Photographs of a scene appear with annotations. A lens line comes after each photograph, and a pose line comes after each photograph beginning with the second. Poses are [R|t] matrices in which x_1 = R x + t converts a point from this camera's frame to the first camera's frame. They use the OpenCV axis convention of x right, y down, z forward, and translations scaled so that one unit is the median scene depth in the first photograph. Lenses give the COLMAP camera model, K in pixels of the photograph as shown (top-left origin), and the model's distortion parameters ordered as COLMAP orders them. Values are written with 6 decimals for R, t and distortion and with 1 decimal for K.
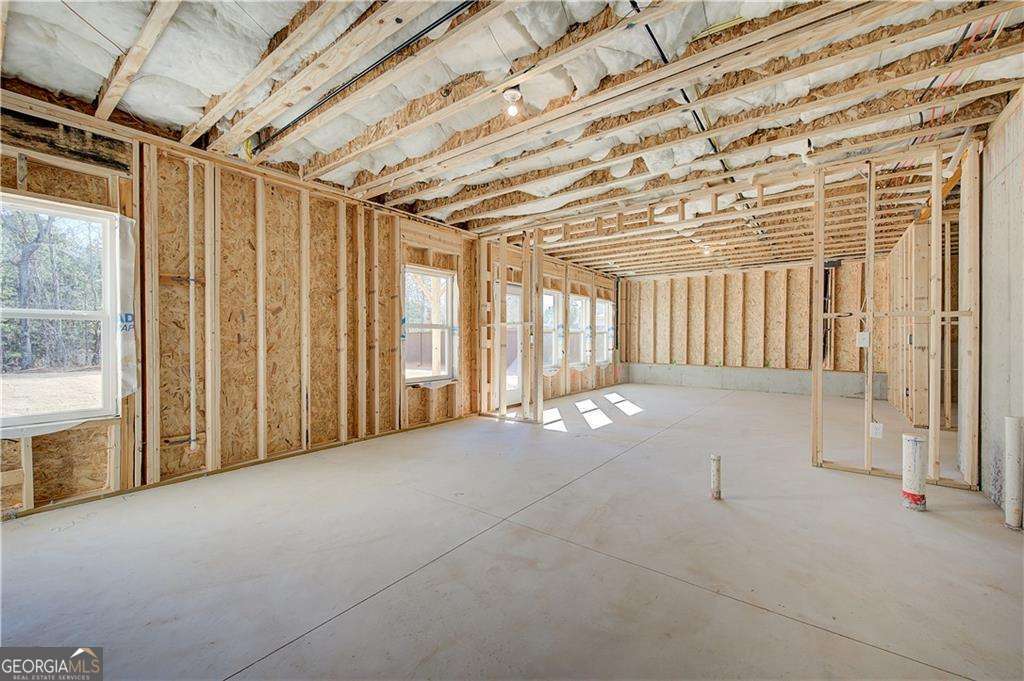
lens RADIAL K [[415.7, 0, 512.0], [0, 415.7, 340.5], [0, 0, 1]] dist [0.000032, -0.000240]
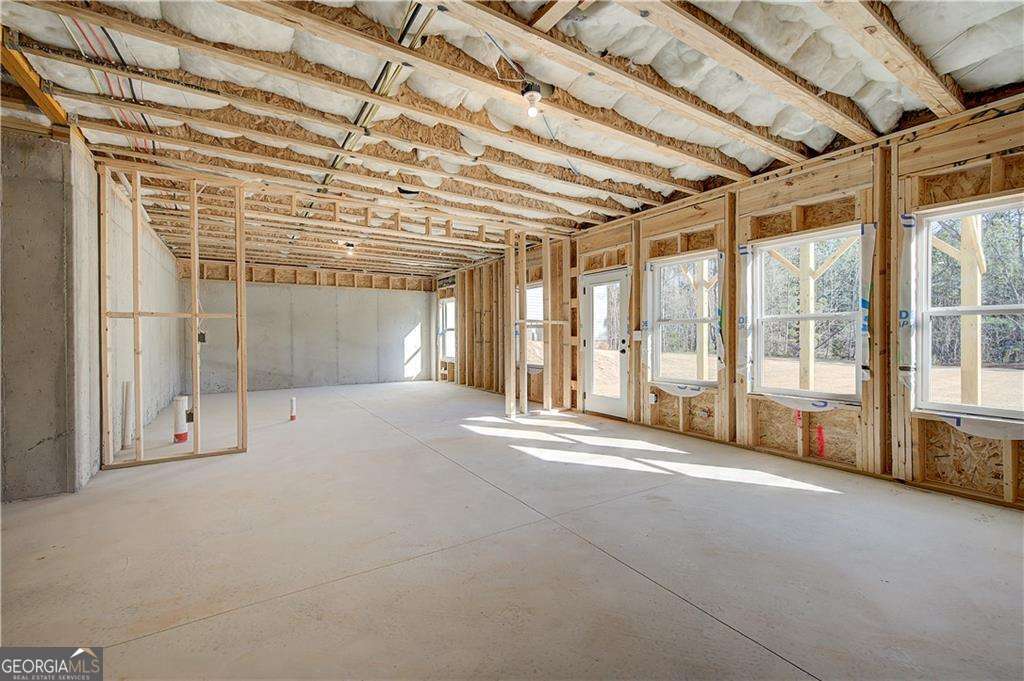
lens RADIAL K [[415.7, 0, 512.0], [0, 415.7, 340.5], [0, 0, 1]] dist [0.000032, -0.000240]
pose [[-0.349409, 0.010705, -0.936909, 0.915043], [0.005302, 0.999941, 0.009448, -0.003729], [0.936955, -0.001667, -0.349445, 1.205500]]
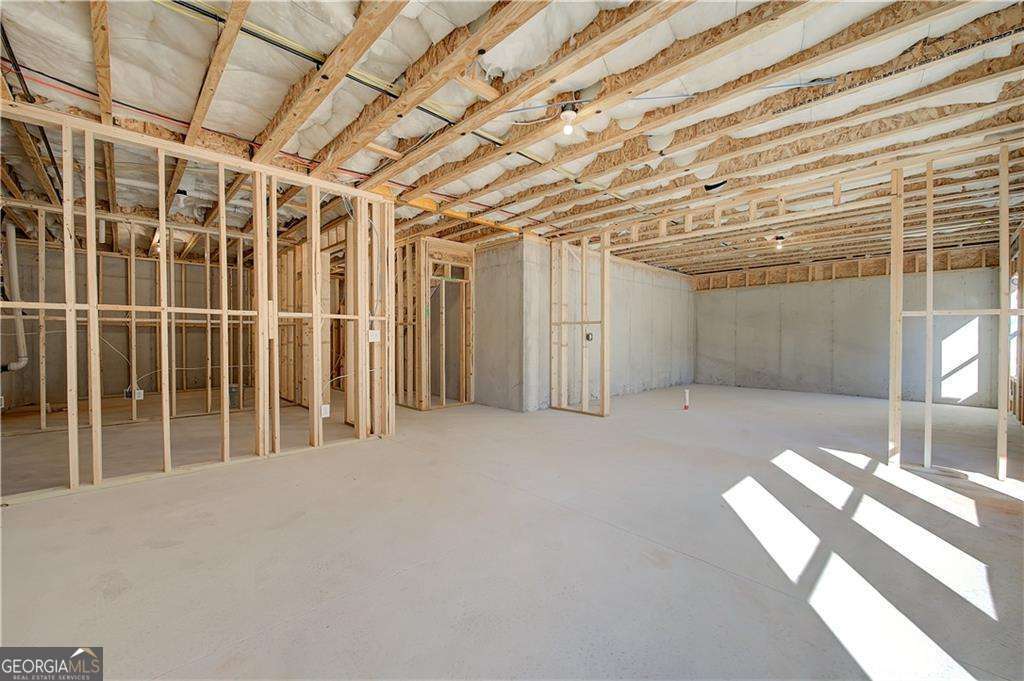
lens RADIAL K [[415.7, 0, 512.0], [0, 415.7, 340.5], [0, 0, 1]] dist [0.000032, -0.000240]
pose [[-0.987149, -0.005275, 0.159715, 0.496714], [-0.004283, 0.999969, 0.006549, -0.001903], [-0.159744, 0.005781, -0.987142, 1.541096]]
